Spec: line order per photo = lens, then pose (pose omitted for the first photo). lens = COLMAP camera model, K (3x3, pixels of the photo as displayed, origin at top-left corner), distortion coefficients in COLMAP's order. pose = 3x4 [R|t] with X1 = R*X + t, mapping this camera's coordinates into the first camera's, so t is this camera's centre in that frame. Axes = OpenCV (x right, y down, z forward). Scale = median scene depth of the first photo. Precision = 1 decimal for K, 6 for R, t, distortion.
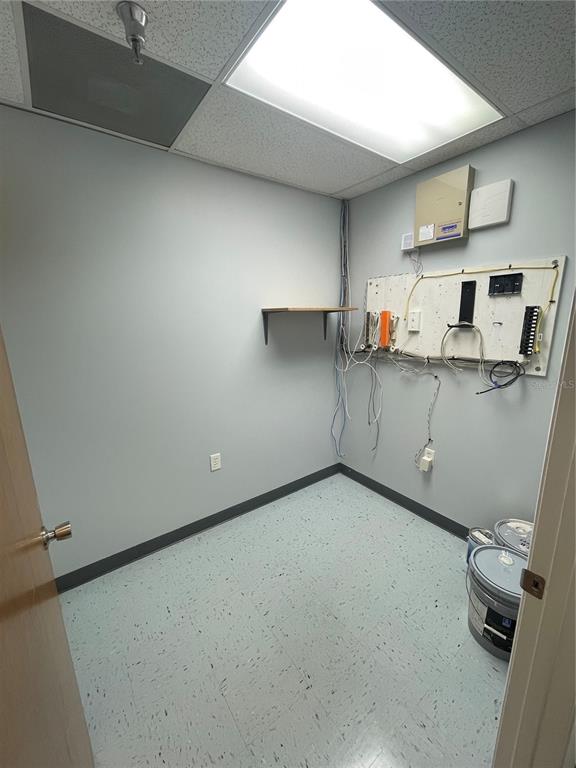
lens RADIAL K [[311.3, 0, 292.3], [0, 311.3, 385.7], [0, 0, 1]] dist [-0.001816, -0.000138]
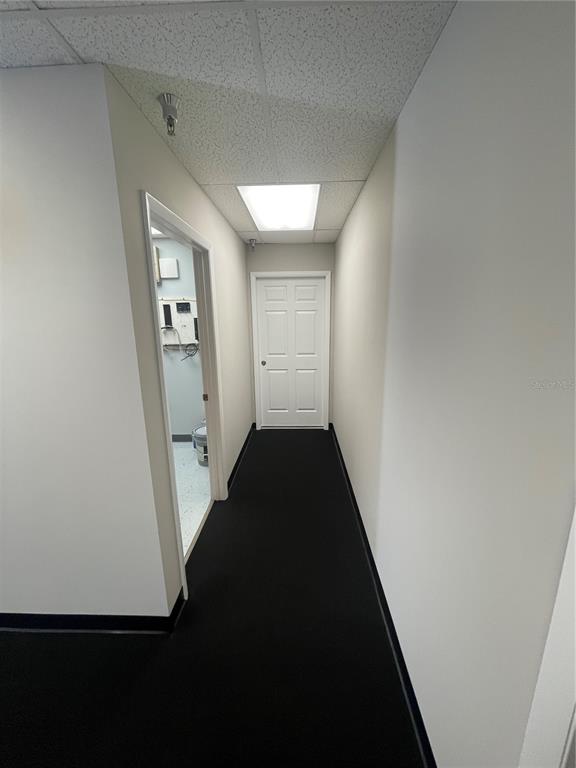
lens RADIAL K [[311.3, 0, 292.3], [0, 311.3, 385.7], [0, 0, 1]] dist [-0.001816, -0.000138]
pose [[0.623679, -0.165211, 0.764022, -0.519532], [0.171629, 0.982501, 0.072352, 0.159214], [-0.762606, 0.086004, 0.641120, -0.816098]]
